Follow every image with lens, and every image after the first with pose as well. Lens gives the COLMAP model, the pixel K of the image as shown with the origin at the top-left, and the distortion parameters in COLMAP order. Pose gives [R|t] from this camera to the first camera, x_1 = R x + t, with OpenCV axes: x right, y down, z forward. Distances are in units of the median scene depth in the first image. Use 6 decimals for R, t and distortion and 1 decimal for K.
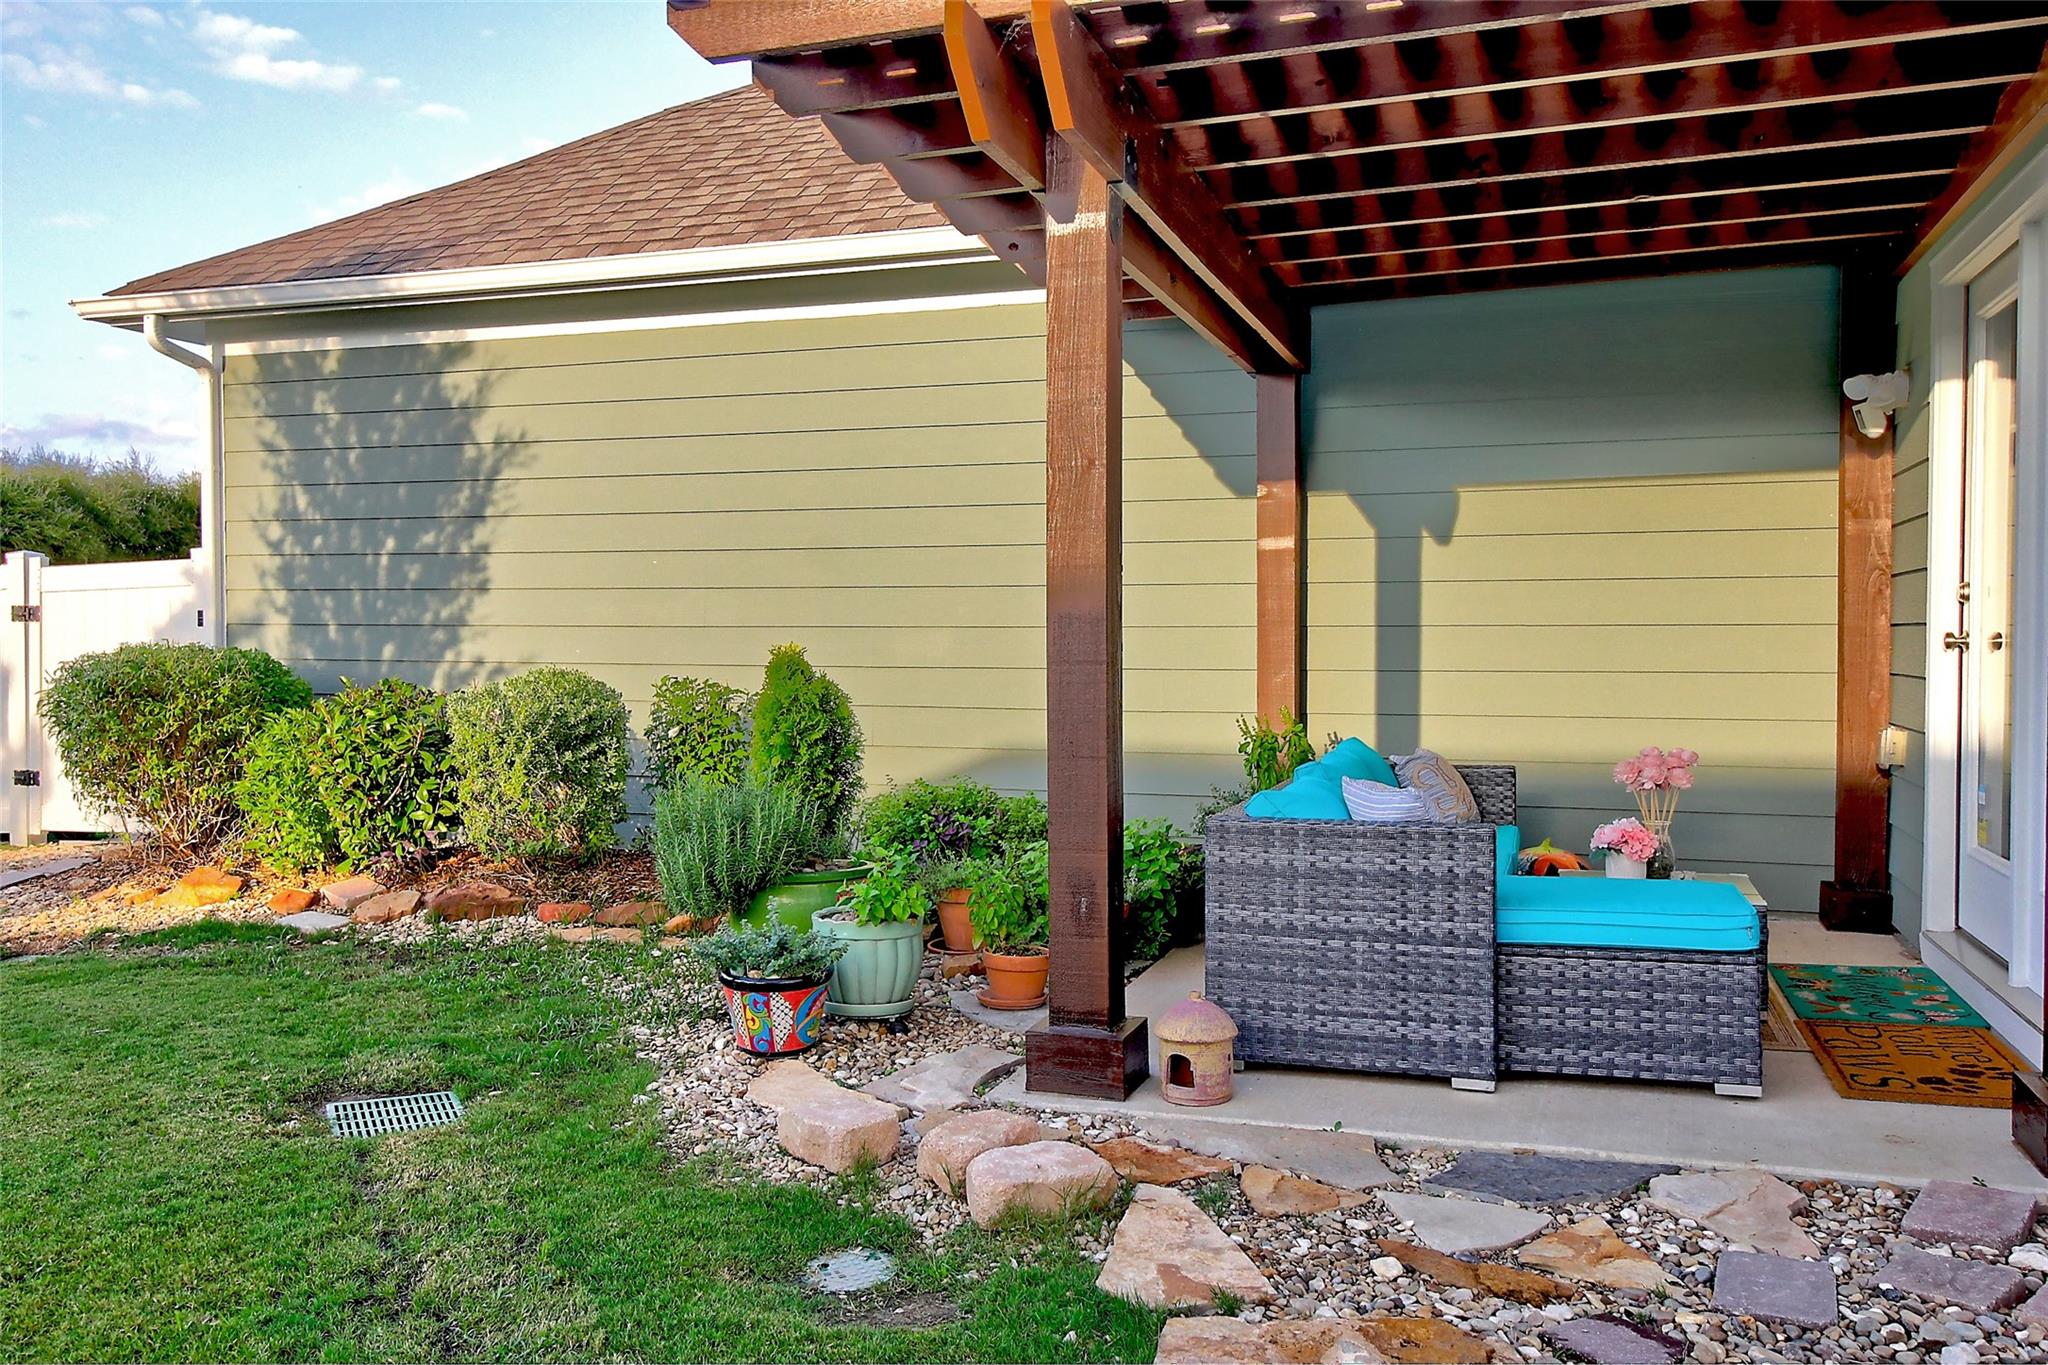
lens RADIAL K [[1627.8, 0, 1010.1], [0, 1627.8, 676.9], [0, 0, 1]] dist [-0.008186, 0.002948]
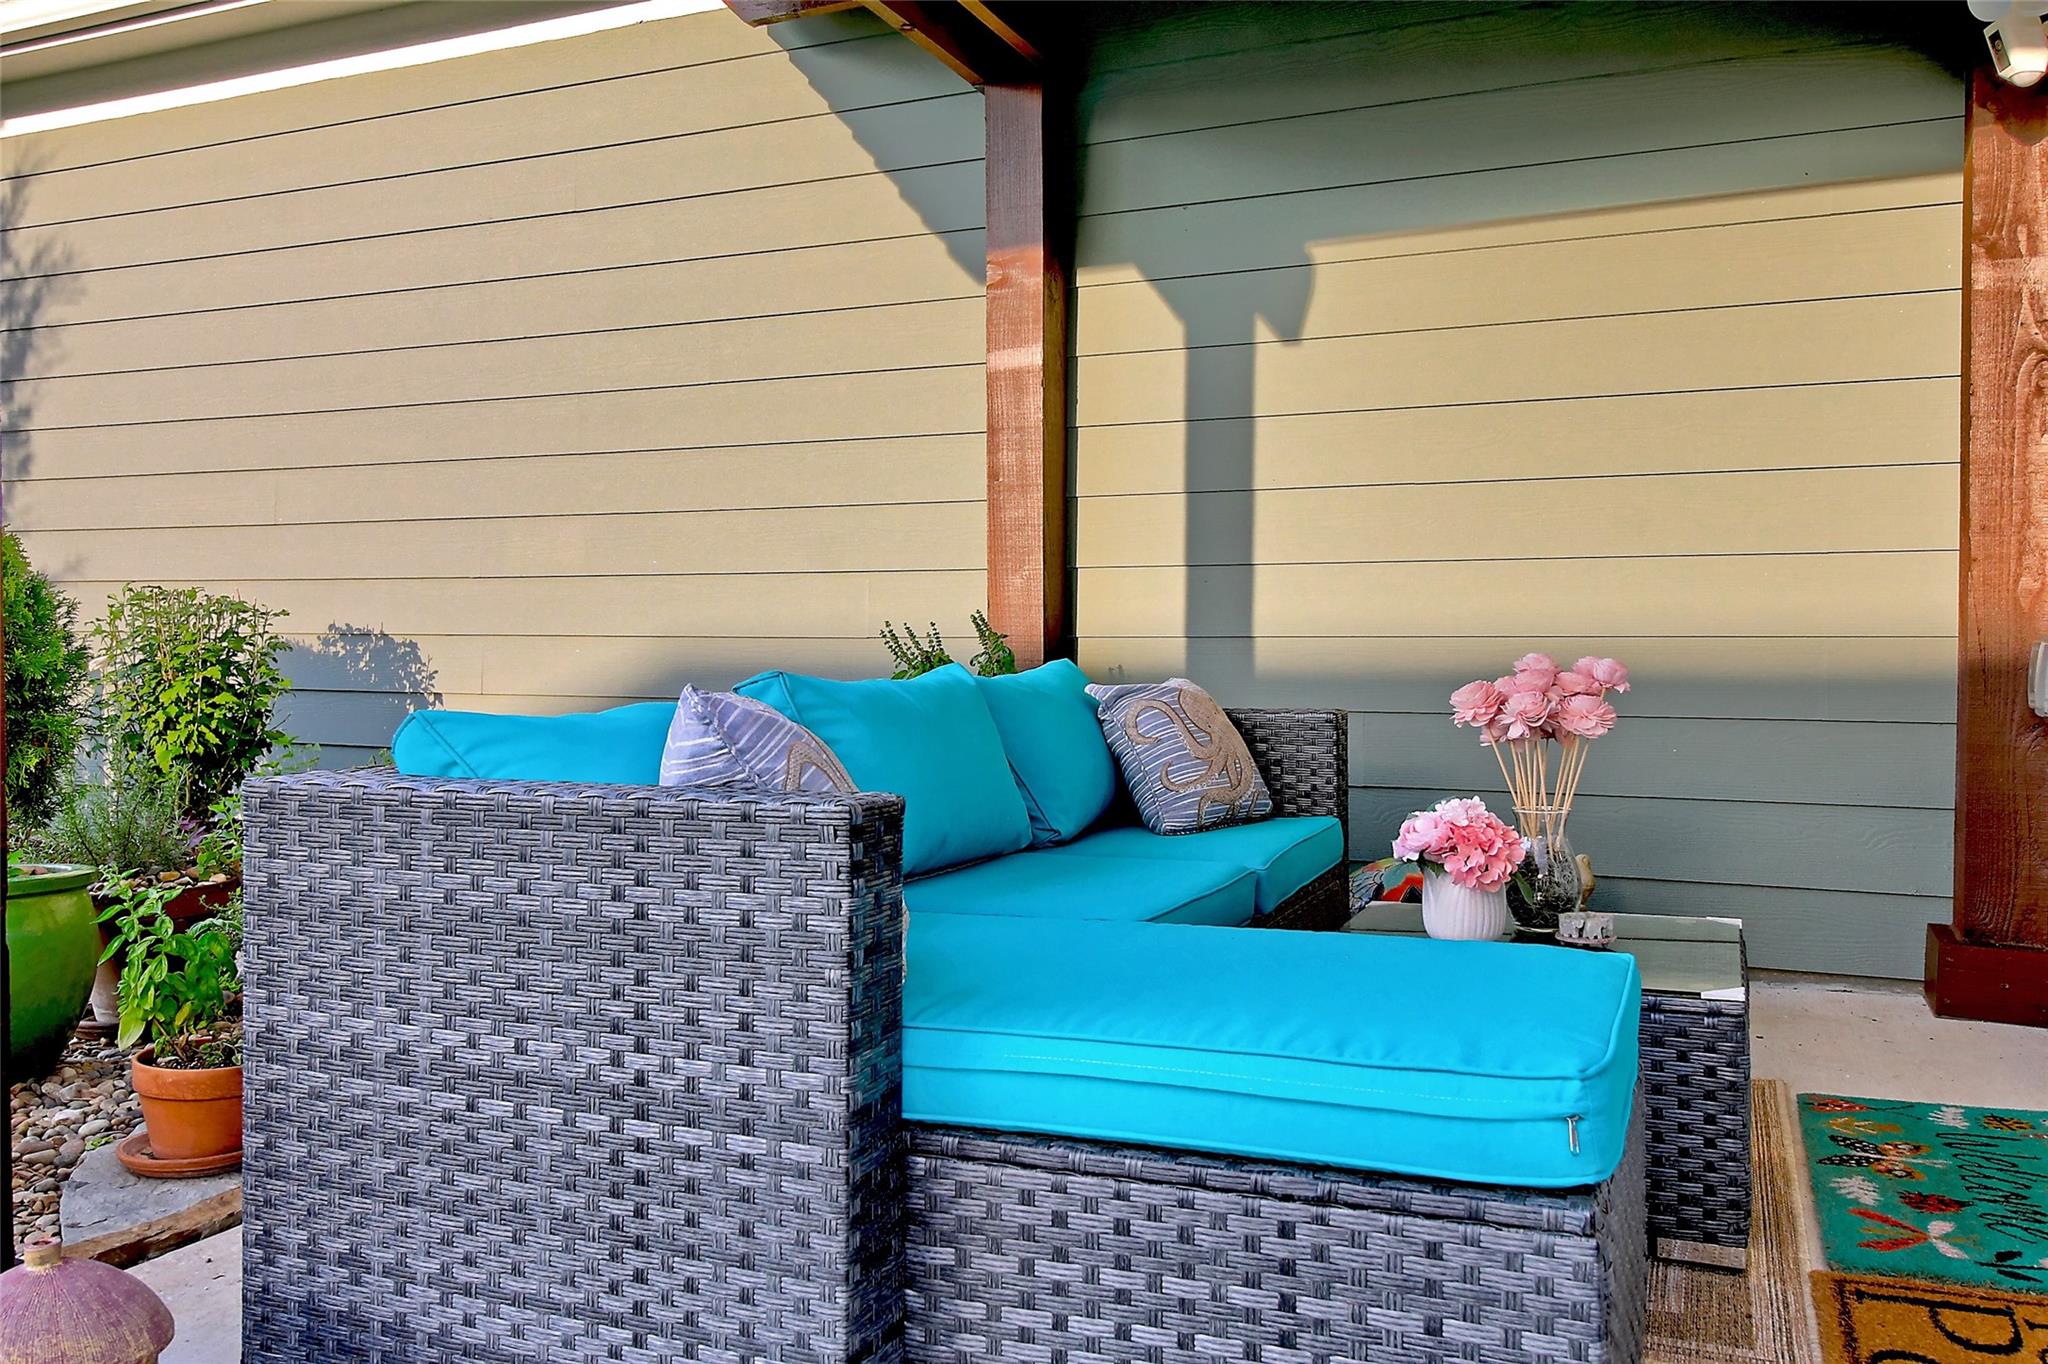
lens RADIAL K [[1627.8, 0, 1025.4], [0, 1627.8, 680.8], [0, 0, 1]] dist [-0.008186, 0.002948]
pose [[0.997033, 0.002409, -0.076942, 0.236779], [-0.002381, 0.999997, 0.000467, 0.043546], [0.076943, -0.000283, 0.997035, 0.427960]]
